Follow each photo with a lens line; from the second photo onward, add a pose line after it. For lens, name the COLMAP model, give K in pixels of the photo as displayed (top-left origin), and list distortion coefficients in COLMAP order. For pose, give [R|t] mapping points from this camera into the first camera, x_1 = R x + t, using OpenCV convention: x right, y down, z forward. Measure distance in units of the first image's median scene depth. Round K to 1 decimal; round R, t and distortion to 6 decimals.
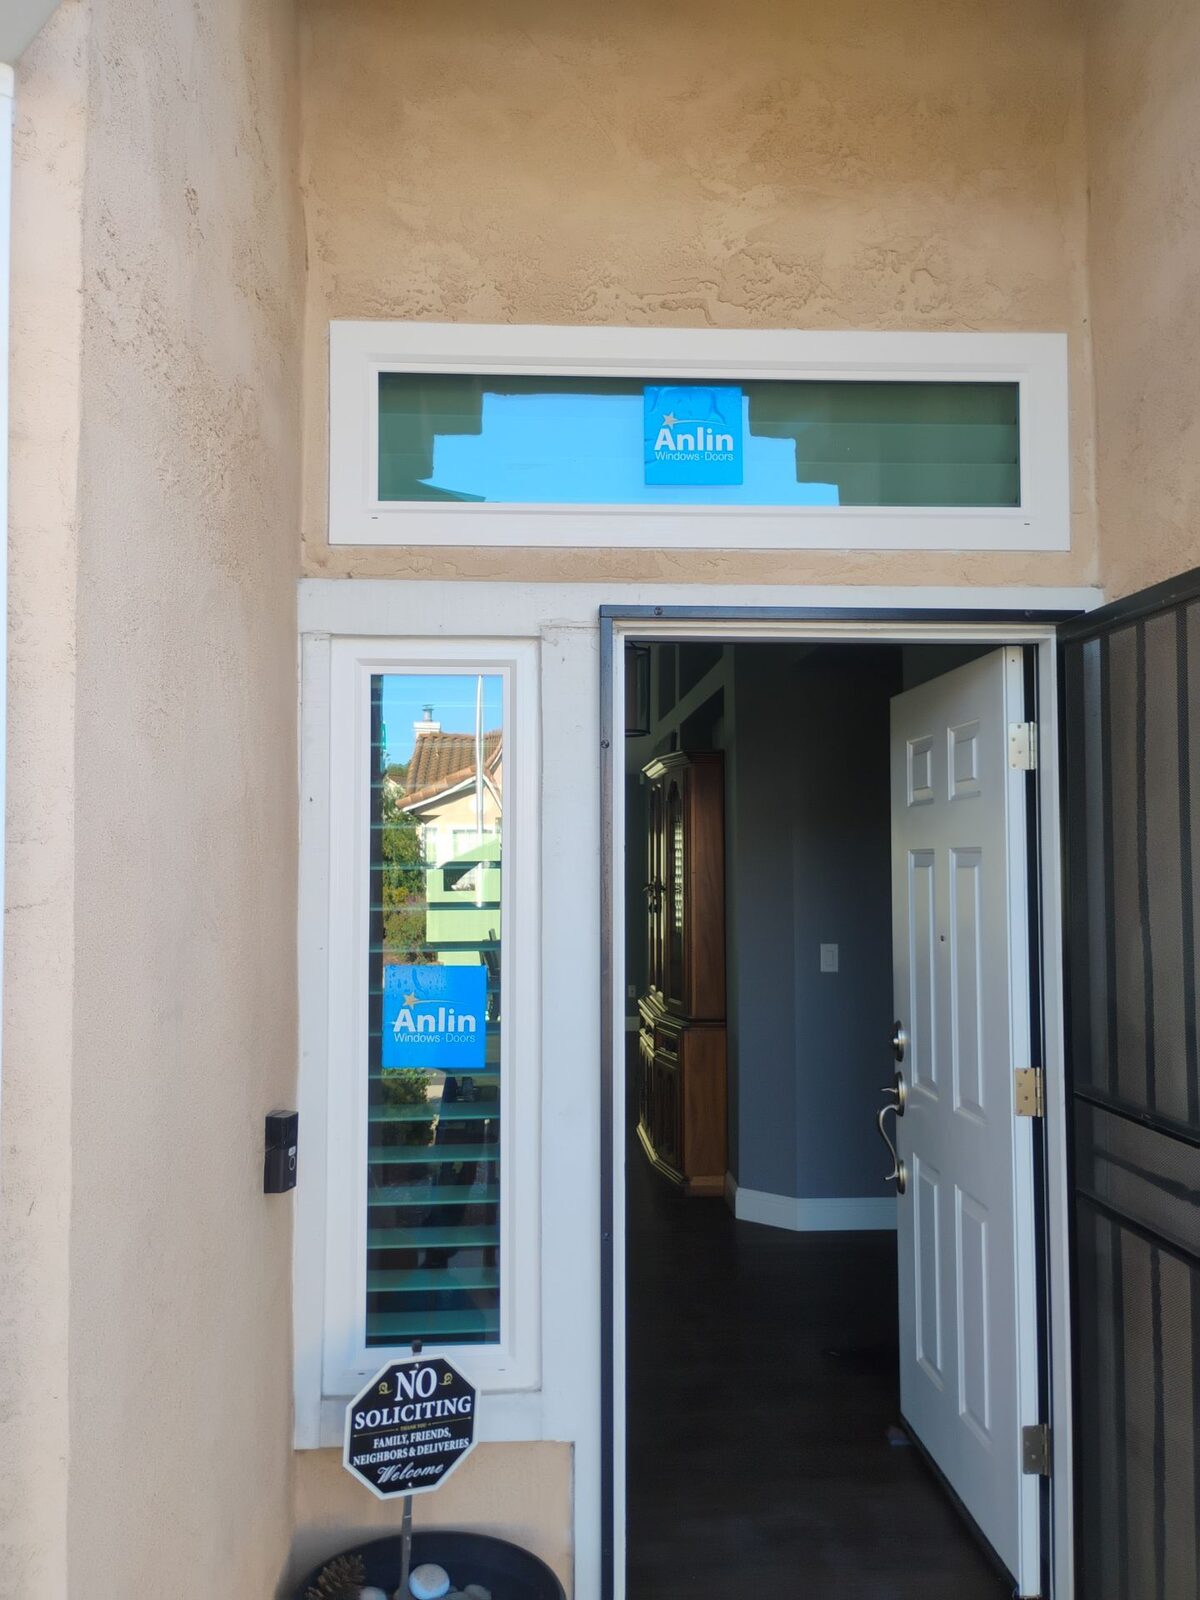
lens RADIAL K [[1471.1, 0, 623.1], [0, 1471.1, 791.4], [0, 0, 1]] dist [0.075951, -0.133550]
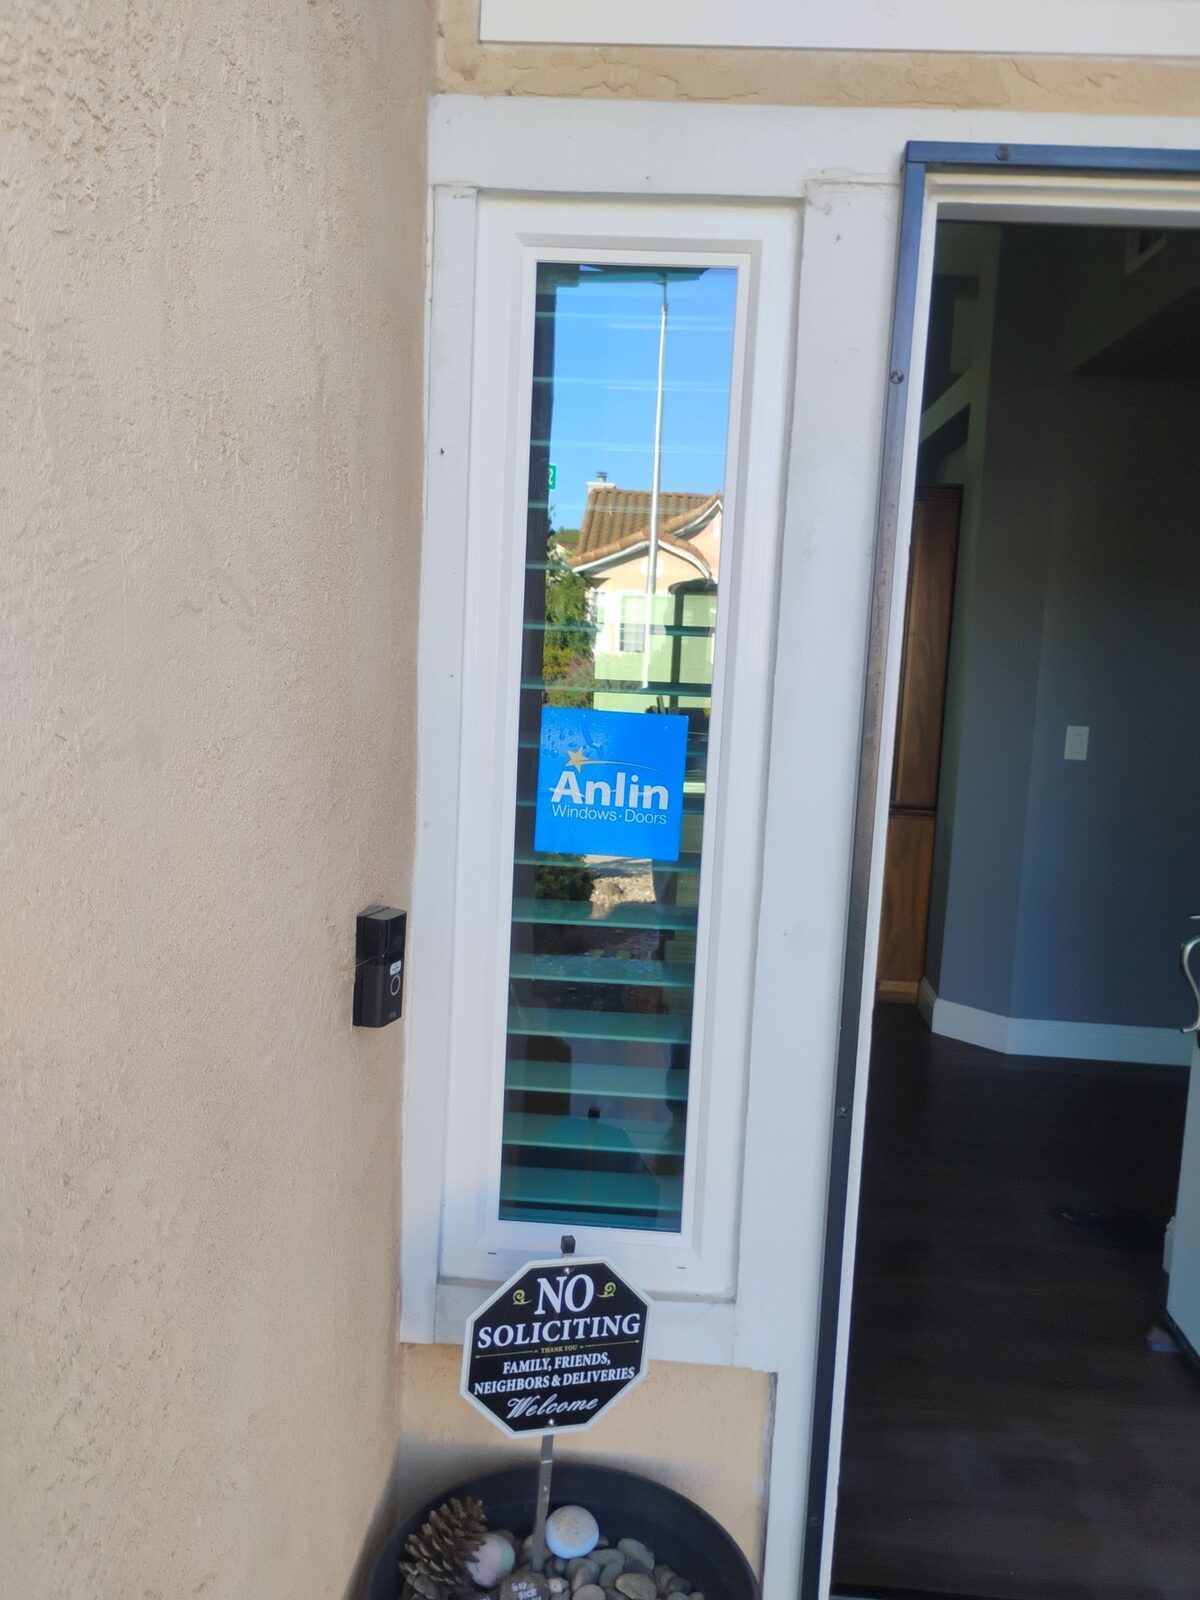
lens RADIAL K [[1471.1, 0, 623.1], [0, 1471.1, 791.4], [0, 0, 1]] dist [0.075951, -0.133550]
pose [[0.992384, 0.062406, -0.106208, -0.050373], [-0.045532, 0.986947, 0.154472, 0.050924], [0.114462, -0.148459, 0.982272, 0.335232]]
